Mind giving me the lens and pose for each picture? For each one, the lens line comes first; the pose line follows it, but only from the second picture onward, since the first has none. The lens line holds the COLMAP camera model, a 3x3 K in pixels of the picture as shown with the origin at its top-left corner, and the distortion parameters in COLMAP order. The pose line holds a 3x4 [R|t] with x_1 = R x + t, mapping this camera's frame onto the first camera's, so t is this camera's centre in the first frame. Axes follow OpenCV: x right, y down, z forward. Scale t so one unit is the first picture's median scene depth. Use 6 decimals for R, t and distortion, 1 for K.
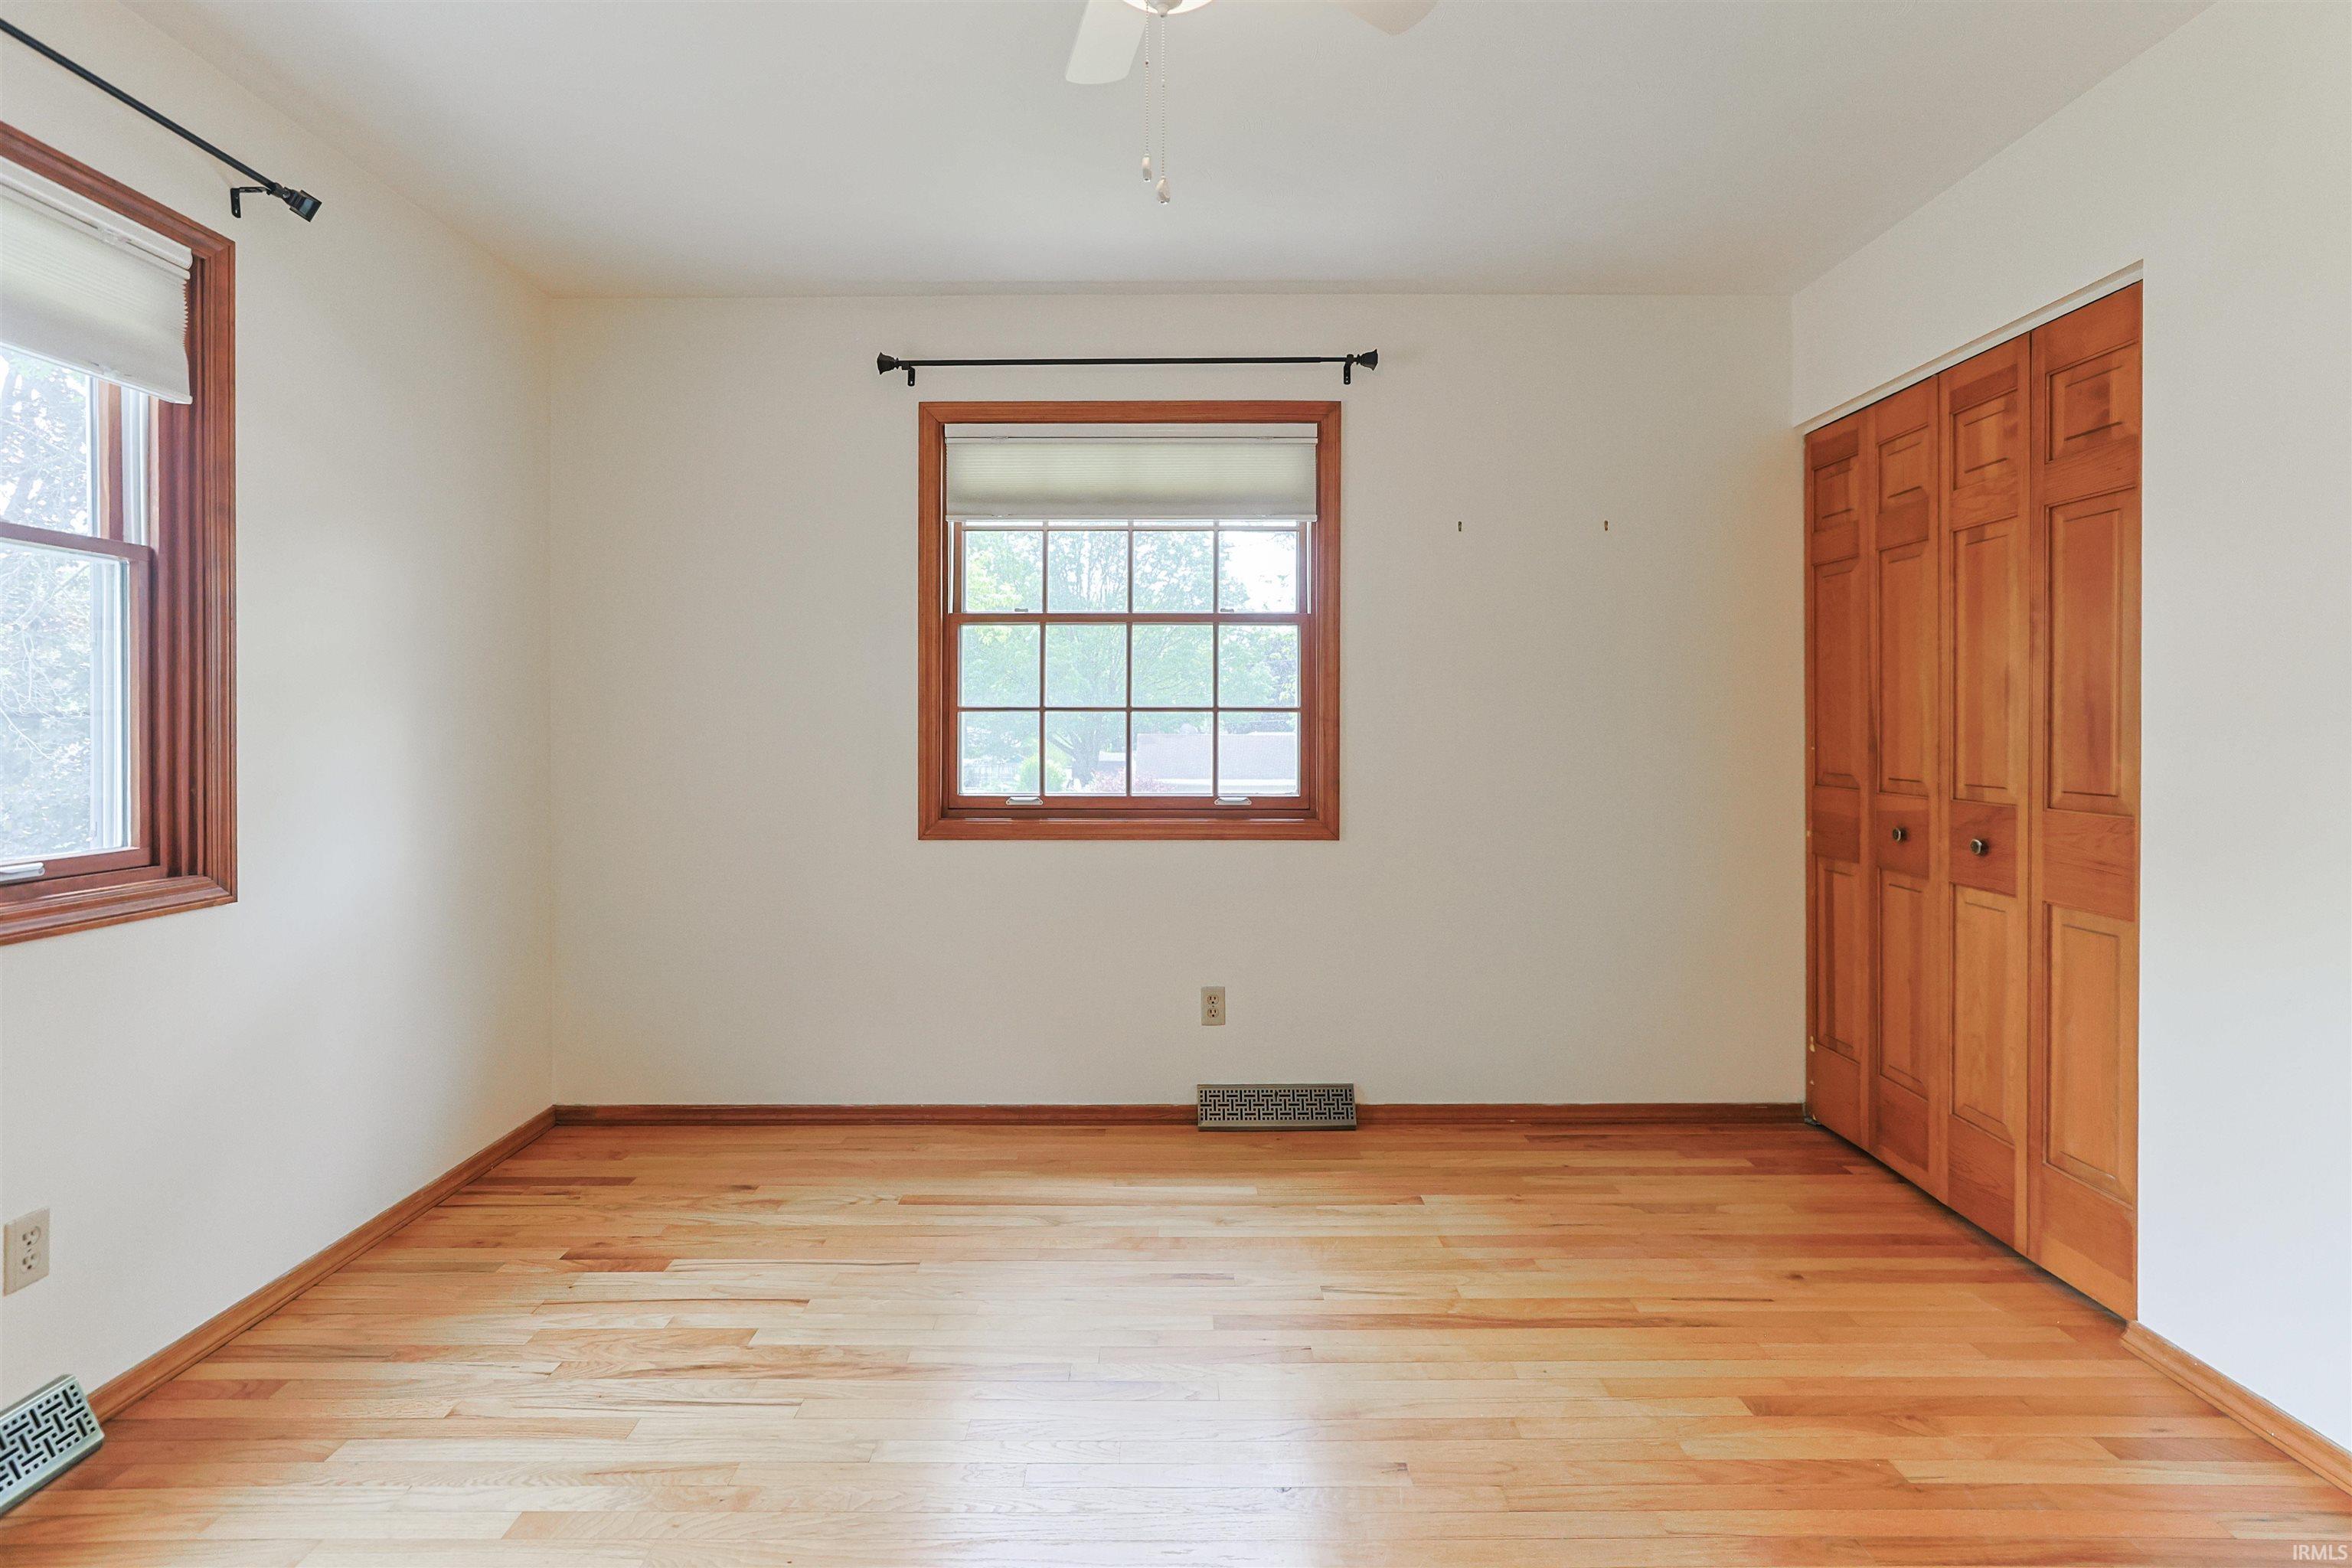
lens RADIAL K [[1131.9, 0, 1218.0], [0, 1131.9, 728.6], [0, 0, 1]] dist [-0.020342, 0.013675]
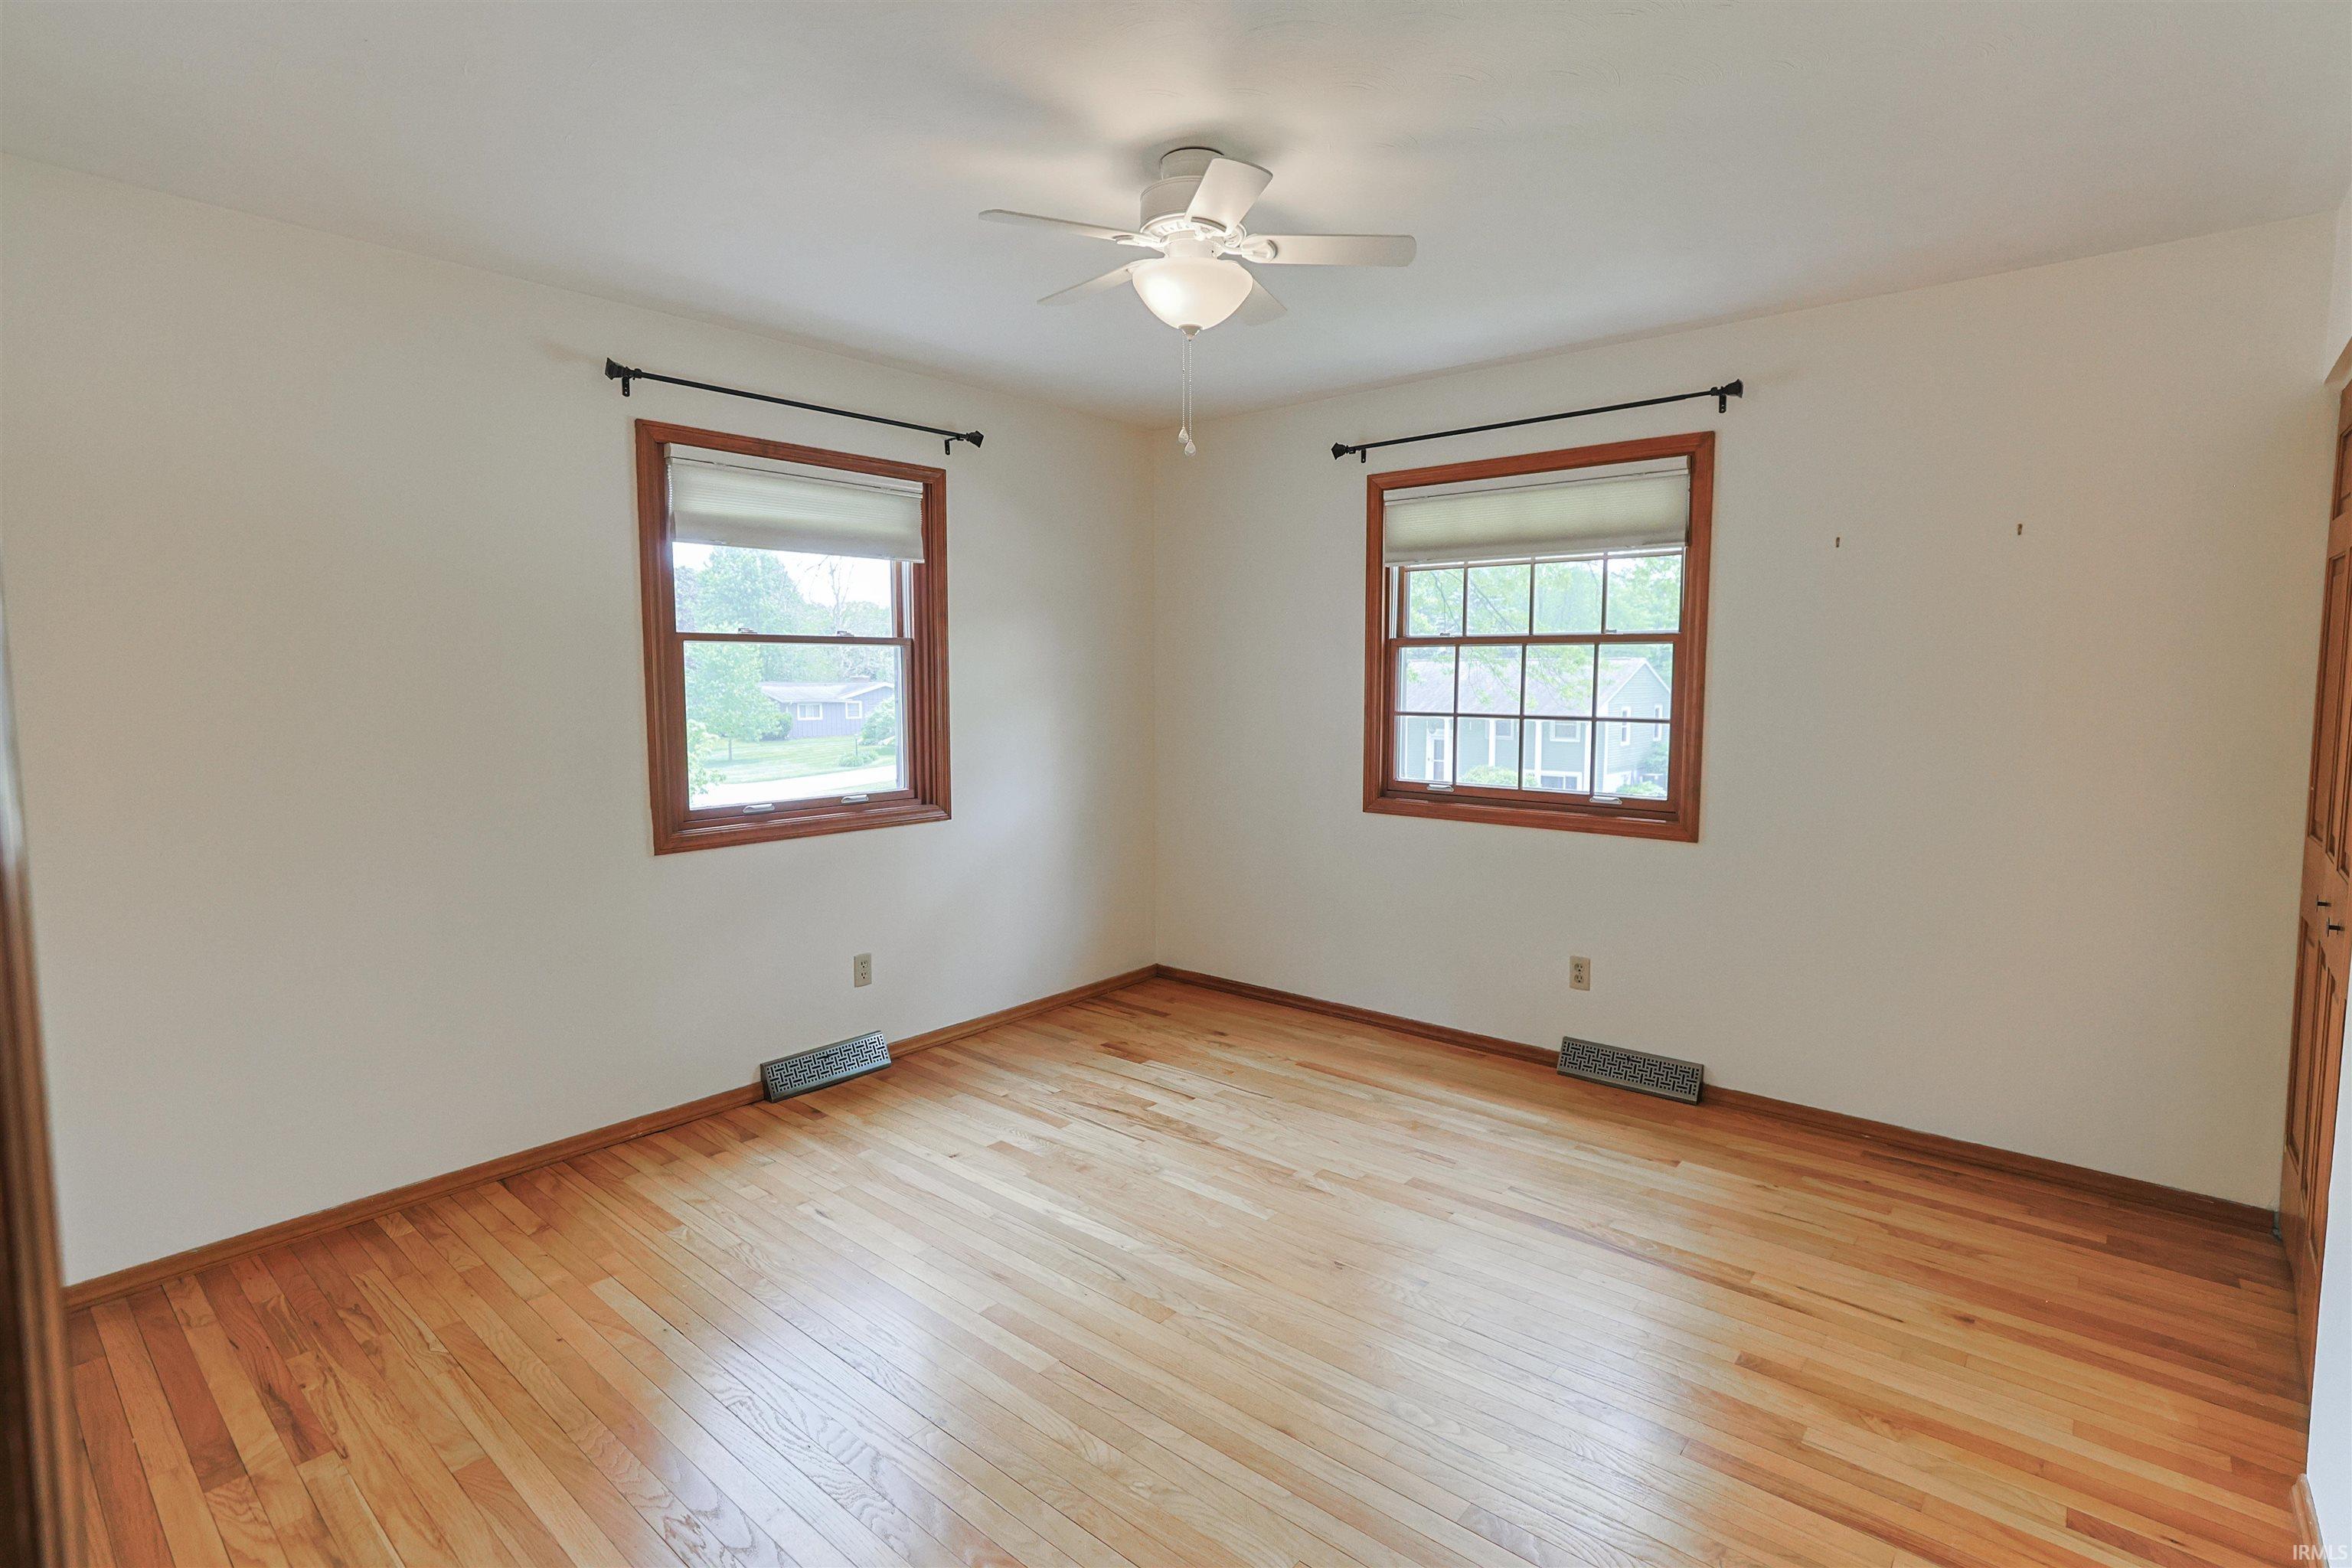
lens RADIAL K [[1098.0, 0, 1212.5], [0, 1098.0, 776.4], [0, 0, 1]] dist [-0.000588, 0.000688]
pose [[0.778965, 0.060265, -0.624165, 0.415127], [-0.007977, 0.996243, 0.086235, -0.054934], [0.627017, -0.062195, 0.776519, -0.112369]]
